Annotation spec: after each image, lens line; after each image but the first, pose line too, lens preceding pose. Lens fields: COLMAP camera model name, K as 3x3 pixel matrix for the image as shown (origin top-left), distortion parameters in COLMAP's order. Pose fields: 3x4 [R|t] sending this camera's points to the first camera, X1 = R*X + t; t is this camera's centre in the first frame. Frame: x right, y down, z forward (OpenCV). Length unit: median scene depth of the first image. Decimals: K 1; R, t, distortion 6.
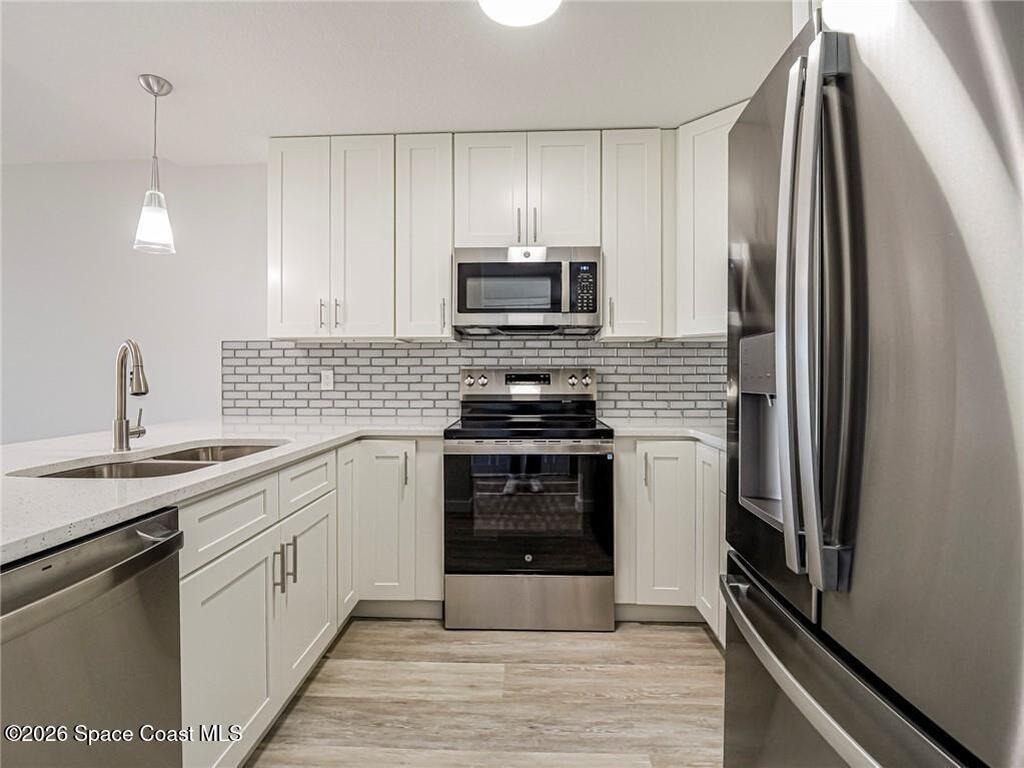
lens RADIAL K [[492.3, 0, 511.3], [0, 492.3, 380.4], [0, 0, 1]] dist [0.000944, 0.000043]
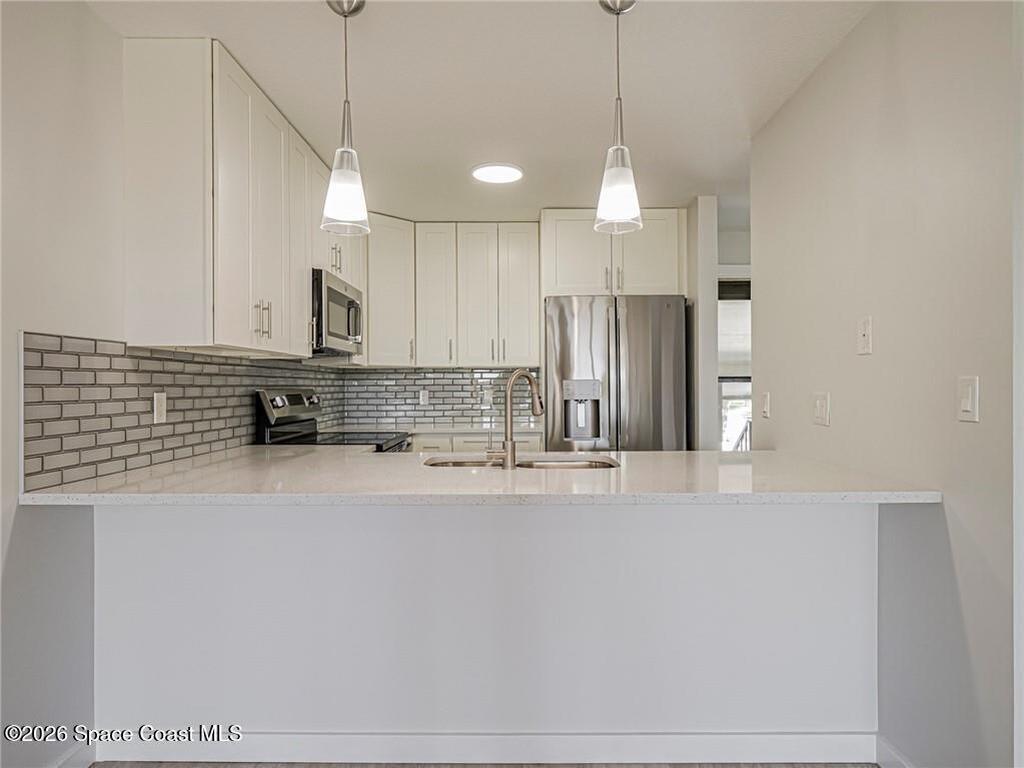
lens RADIAL K [[605.7, 0, 511.4], [0, 605.7, 384.8], [0, 0, 1]] dist [0.004051, 0.000849]
pose [[-0.026131, 0.002831, 0.999655, -1.174082], [0.033065, 0.999451, -0.001966, -0.013865], [-0.999112, 0.033002, -0.026210, 0.560970]]
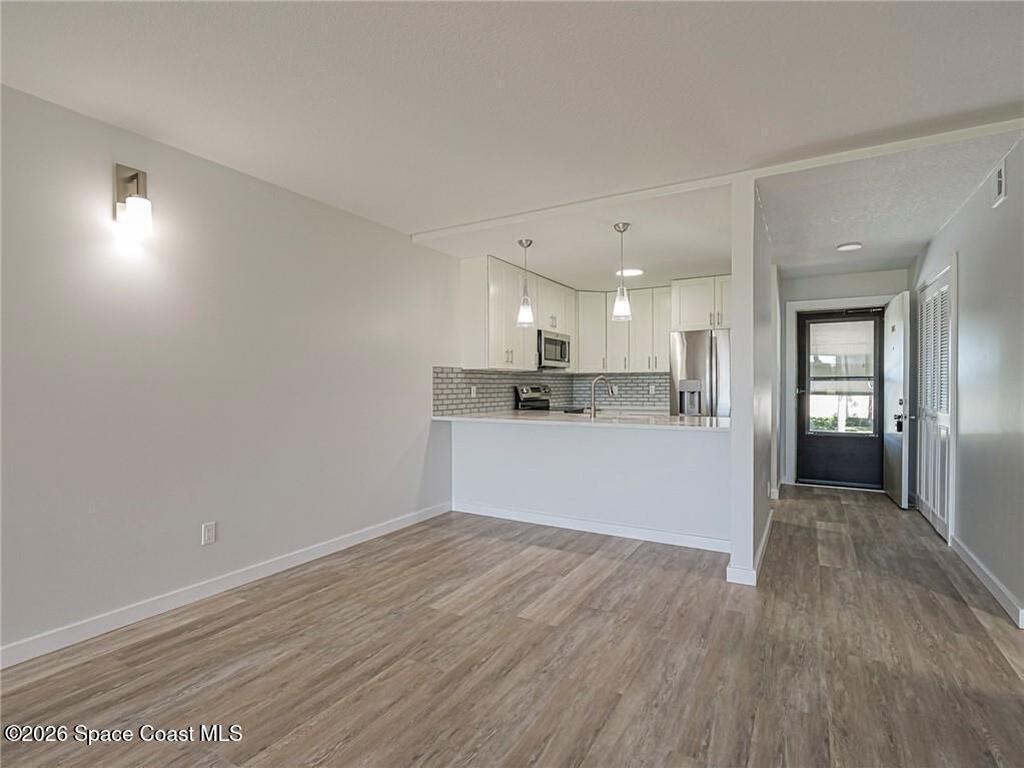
lens RADIAL K [[492.3, 0, 513.4], [0, 492.3, 384.4], [0, 0, 1]] dist [0.000944, 0.000043]
pose [[0.481139, -0.001613, 0.876643, -1.802466], [0.023985, 0.999648, -0.011325, -0.003109], [-0.876316, 0.026475, 0.481009, 0.056463]]
